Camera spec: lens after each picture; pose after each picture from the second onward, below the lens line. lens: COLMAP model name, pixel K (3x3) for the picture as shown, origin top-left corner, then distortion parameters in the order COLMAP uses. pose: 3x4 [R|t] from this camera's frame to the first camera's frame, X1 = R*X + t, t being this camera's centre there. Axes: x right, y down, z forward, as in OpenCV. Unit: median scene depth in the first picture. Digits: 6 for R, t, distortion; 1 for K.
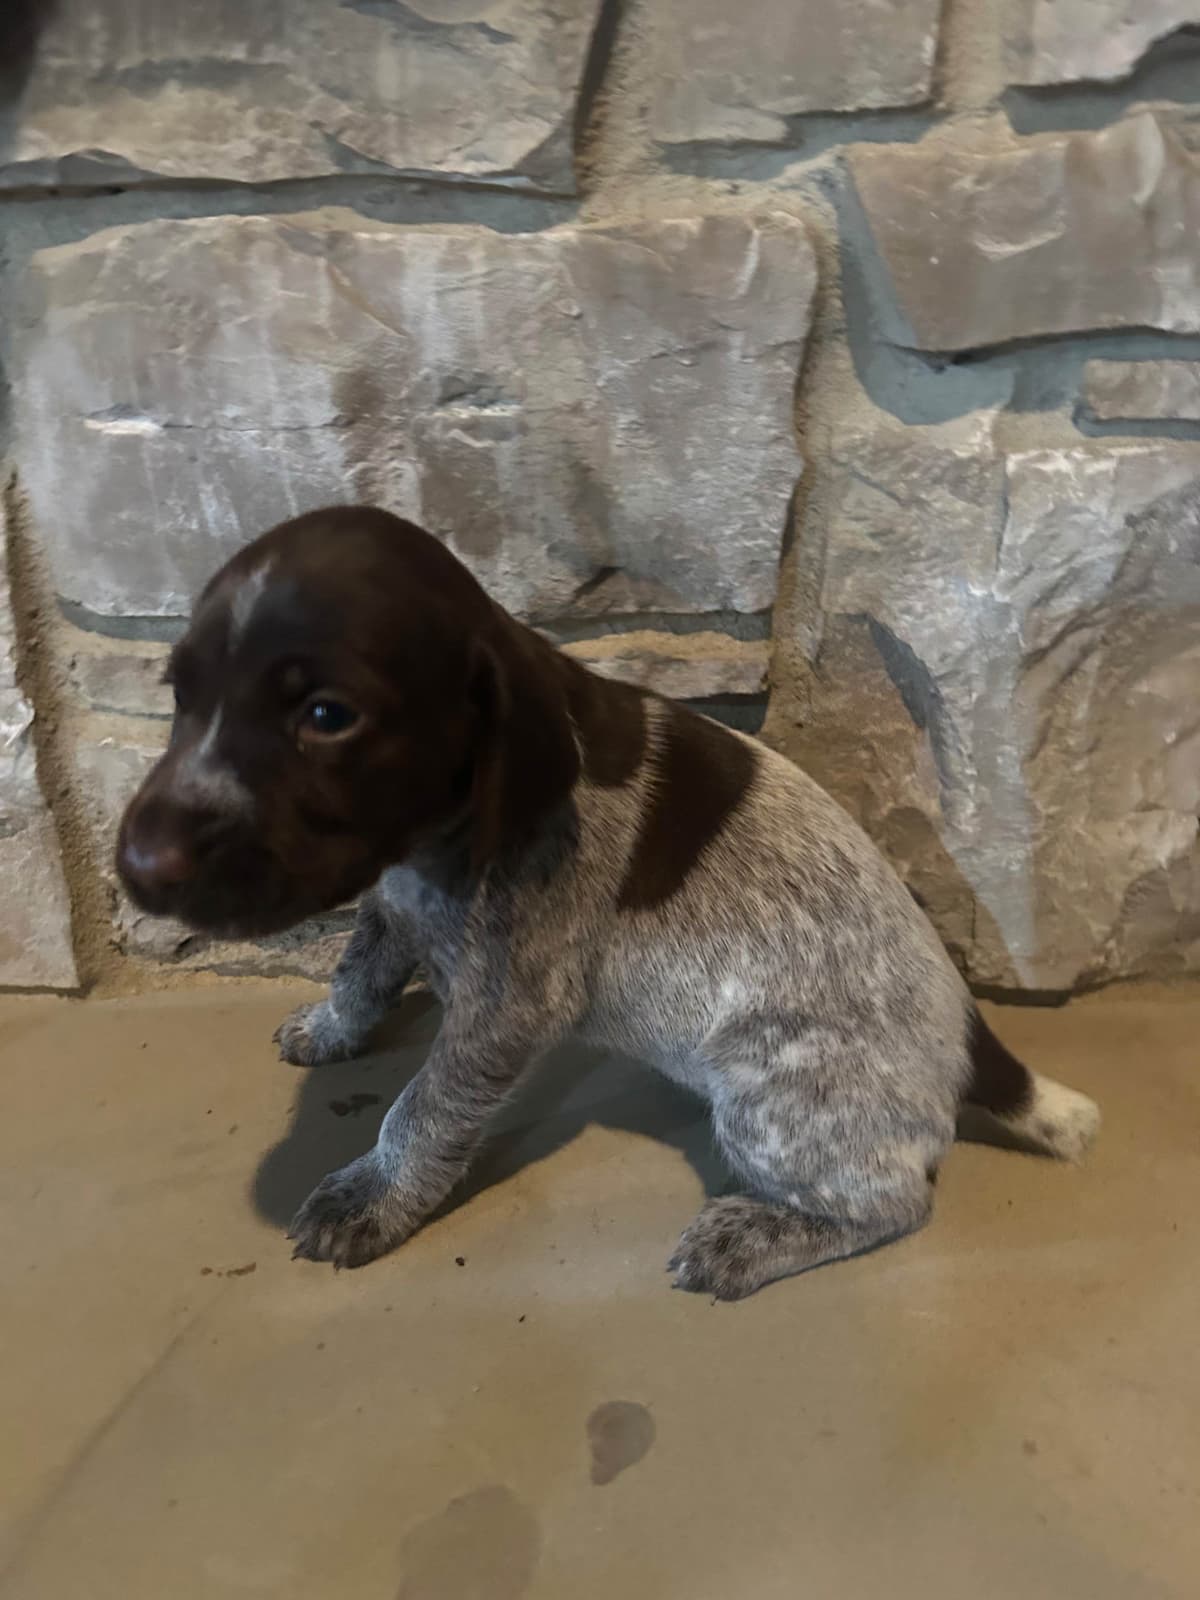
lens RADIAL K [[1286.9, 0, 558.0], [0, 1286.9, 785.3], [0, 0, 1]] dist [0.013819, -0.025183]
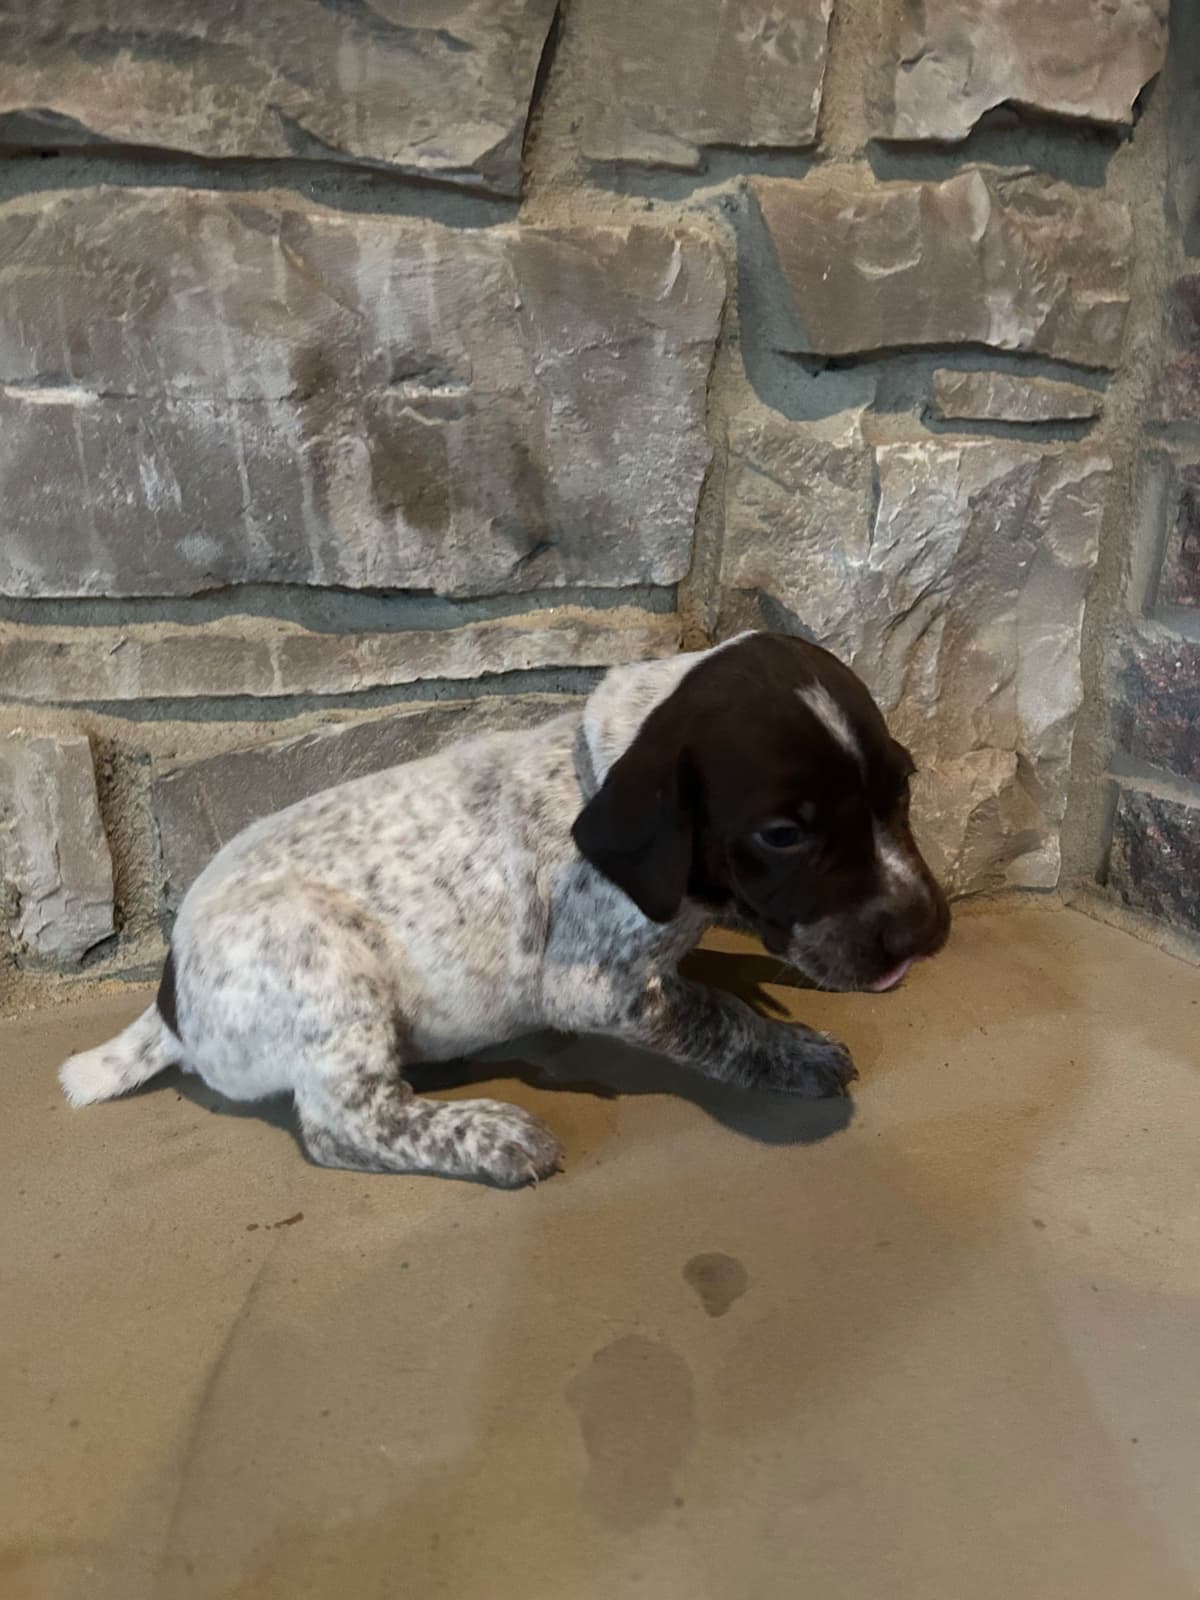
lens RADIAL K [[1286.9, 0, 607.4], [0, 1286.9, 811.7], [0, 0, 1]] dist [0.013819, -0.025183]
pose [[0.947292, -0.057509, 0.315168, -0.275183], [0.072970, 0.996630, -0.037466, 0.104769], [-0.311952, 0.058489, 0.948296, -0.033331]]
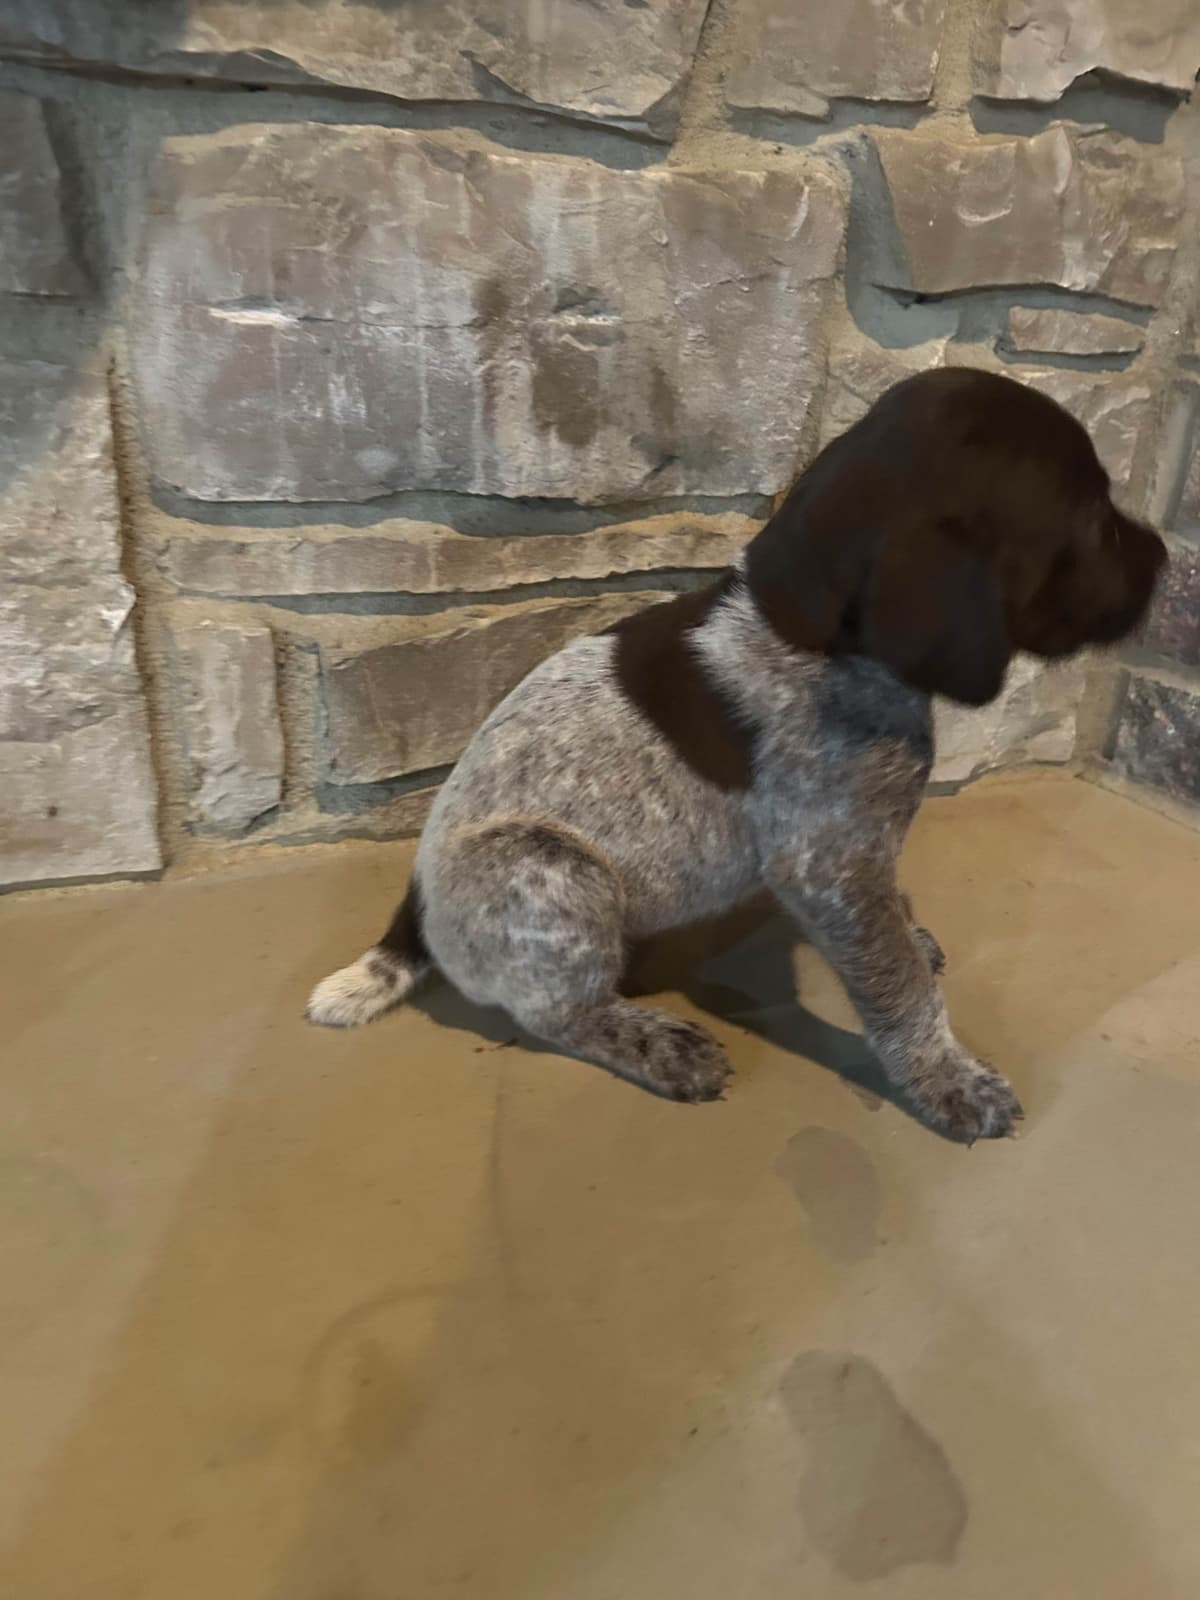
lens RADIAL K [[1286.9, 0, 600.1], [0, 1286.9, 802.5], [0, 0, 1]] dist [0.013819, -0.025183]
pose [[0.916570, -0.091588, 0.389244, -0.546177], [0.067723, 0.994909, 0.074629, 0.061902], [-0.394097, -0.042042, 0.918107, -0.107790]]
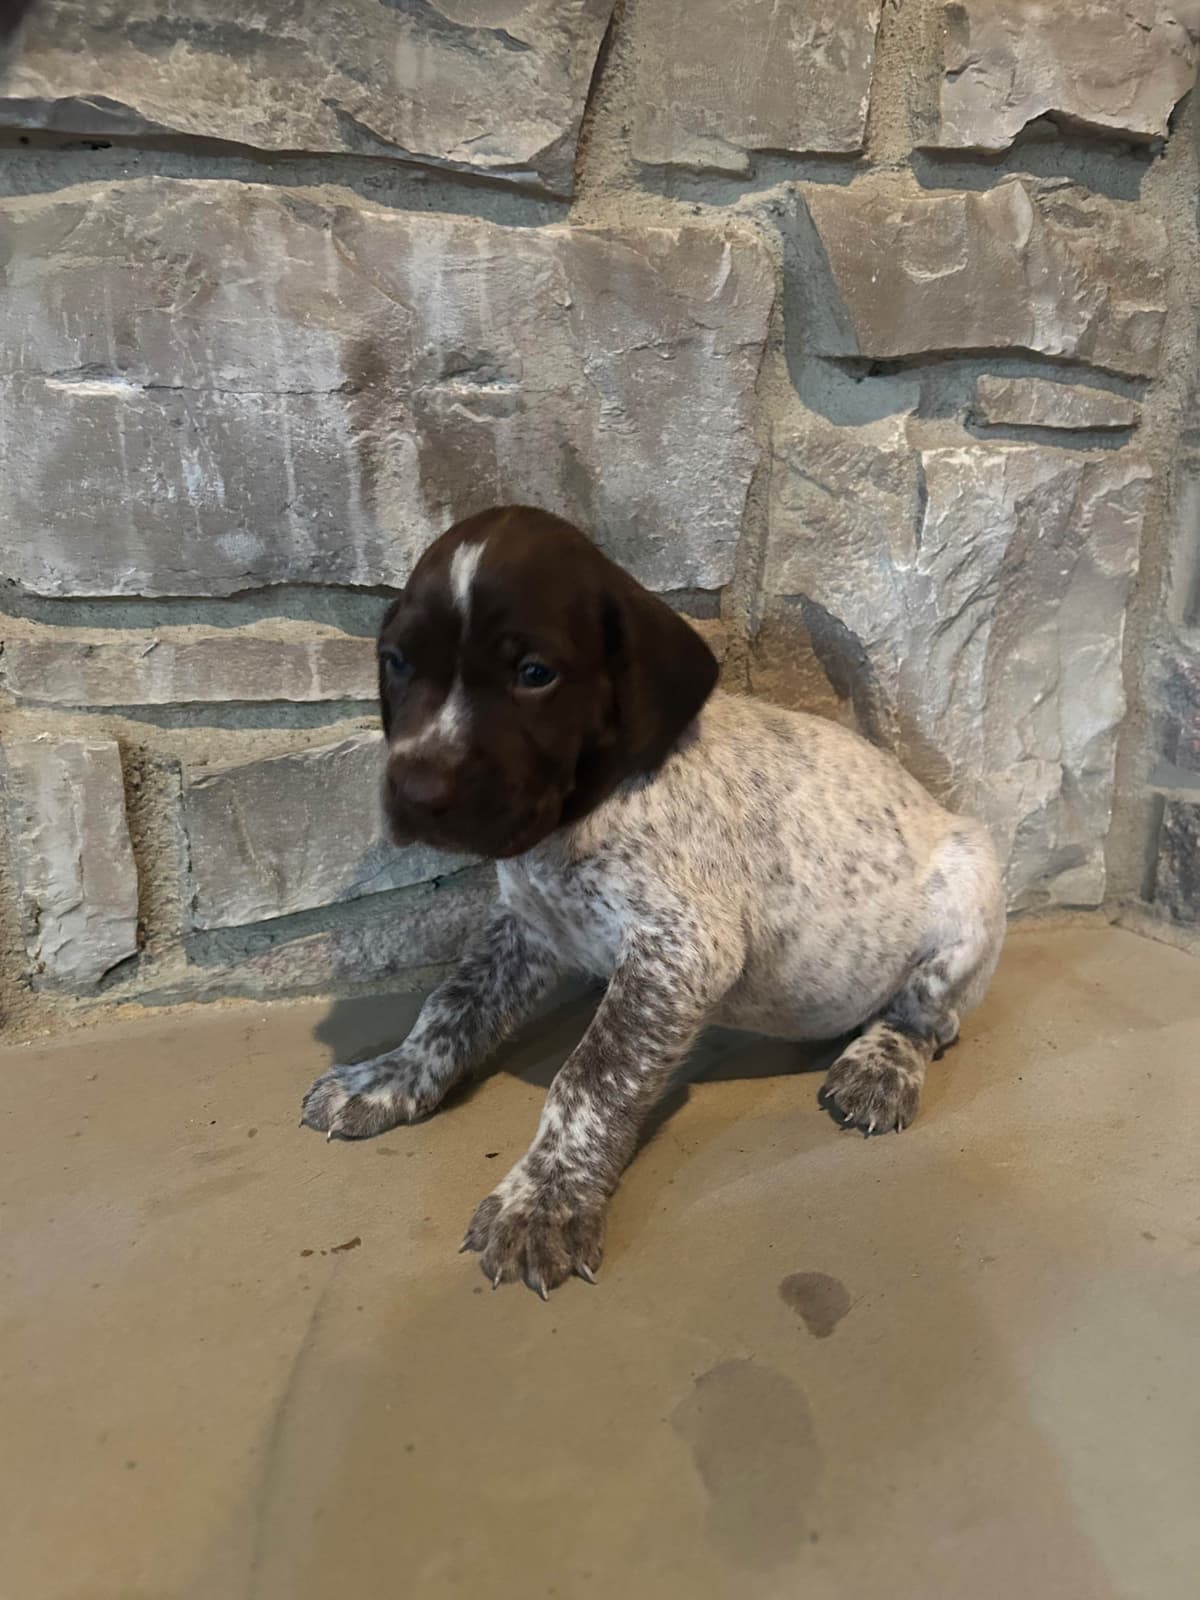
lens RADIAL K [[1286.9, 0, 599.3], [0, 1286.9, 780.6], [0, 0, 1]] dist [0.013819, -0.025183]
pose [[0.937767, -0.038229, 0.345155, -0.340177], [0.081514, 0.990385, -0.111775, 0.148129], [-0.337564, 0.132954, 0.931866, 0.036085]]
